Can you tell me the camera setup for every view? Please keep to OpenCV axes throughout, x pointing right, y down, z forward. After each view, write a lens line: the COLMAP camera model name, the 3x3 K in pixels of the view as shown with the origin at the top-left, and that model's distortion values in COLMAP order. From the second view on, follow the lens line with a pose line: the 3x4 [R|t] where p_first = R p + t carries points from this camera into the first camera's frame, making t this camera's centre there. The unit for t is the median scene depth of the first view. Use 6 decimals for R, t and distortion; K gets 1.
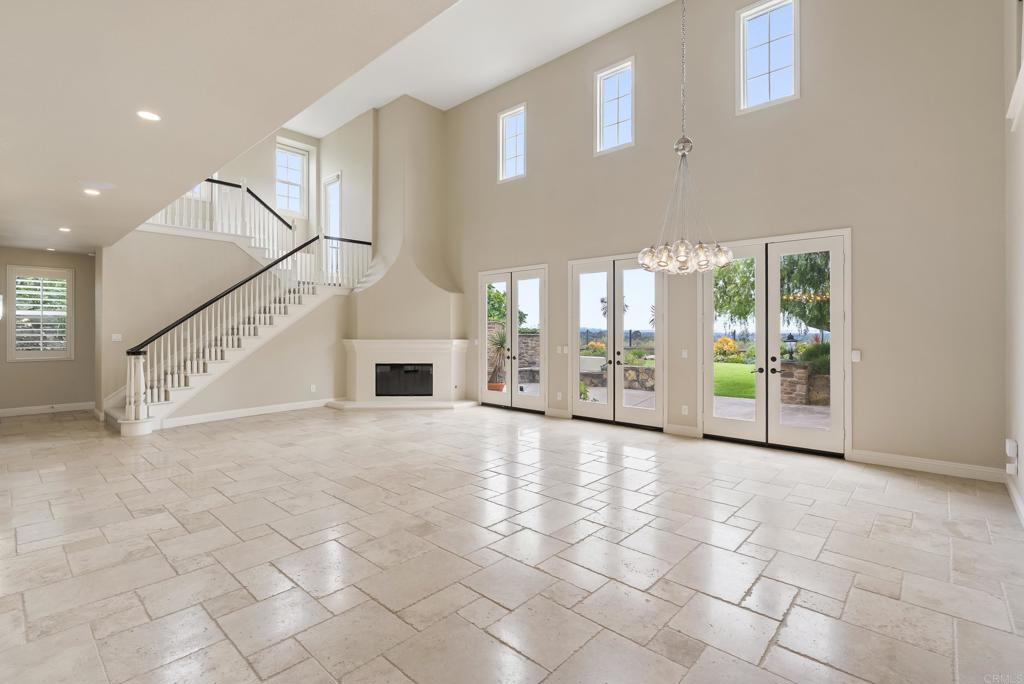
lens RADIAL K [[466.2, 0, 510.6], [0, 466.2, 334.4], [0, 0, 1]] dist [-0.007516, 0.003081]
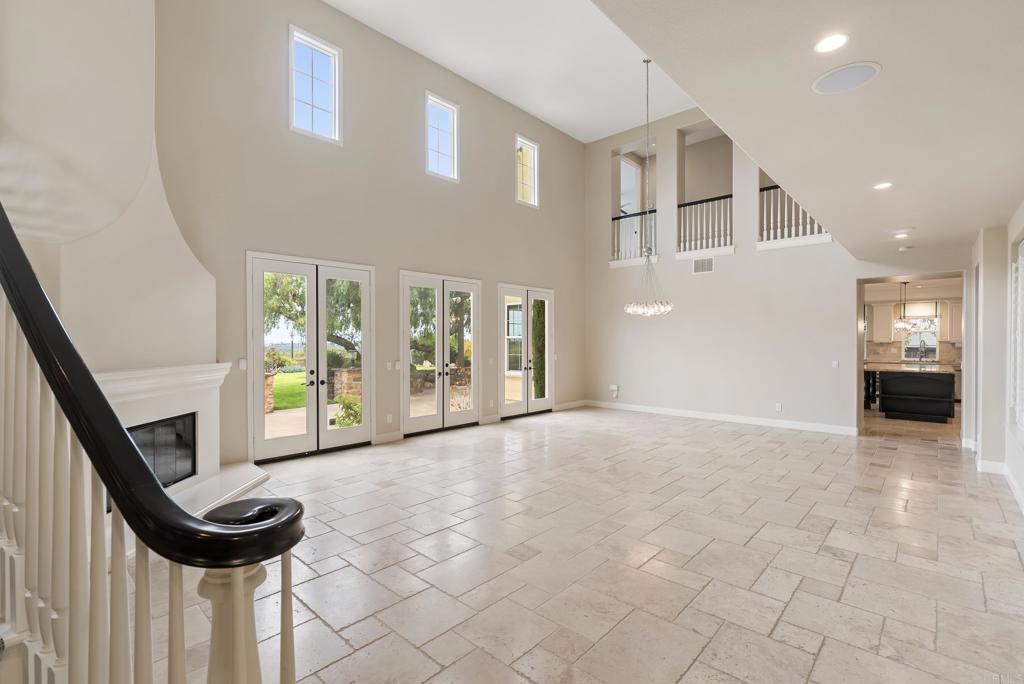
lens RADIAL K [[466.2, 0, 509.9], [0, 466.2, 346.7], [0, 0, 1]] dist [-0.007516, 0.003081]
pose [[0.016777, -0.013313, 0.999771, -0.755858], [0.007584, 0.999884, 0.013187, -0.014154], [-0.999830, 0.007361, 0.016876, 0.726927]]
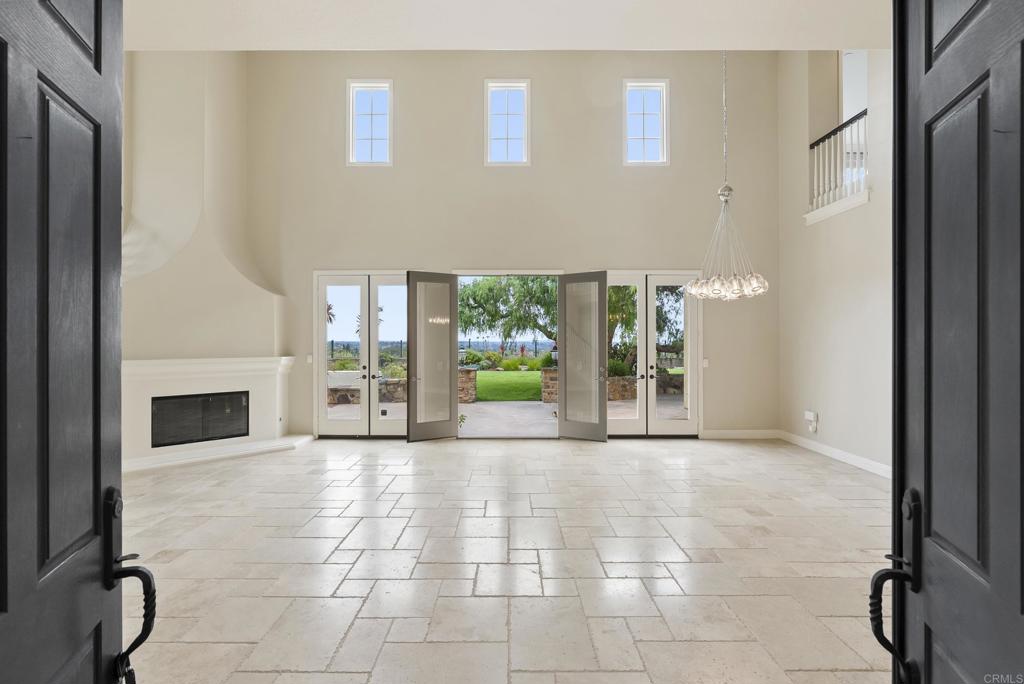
lens RADIAL K [[466.2, 0, 503.2], [0, 466.2, 339.9], [0, 0, 1]] dist [-0.007516, 0.003081]
pose [[0.746856, -0.000053, 0.664986, -0.395423], [0.005274, 0.999969, -0.005843, -0.010784], [-0.664965, 0.007871, 0.746833, 0.227757]]
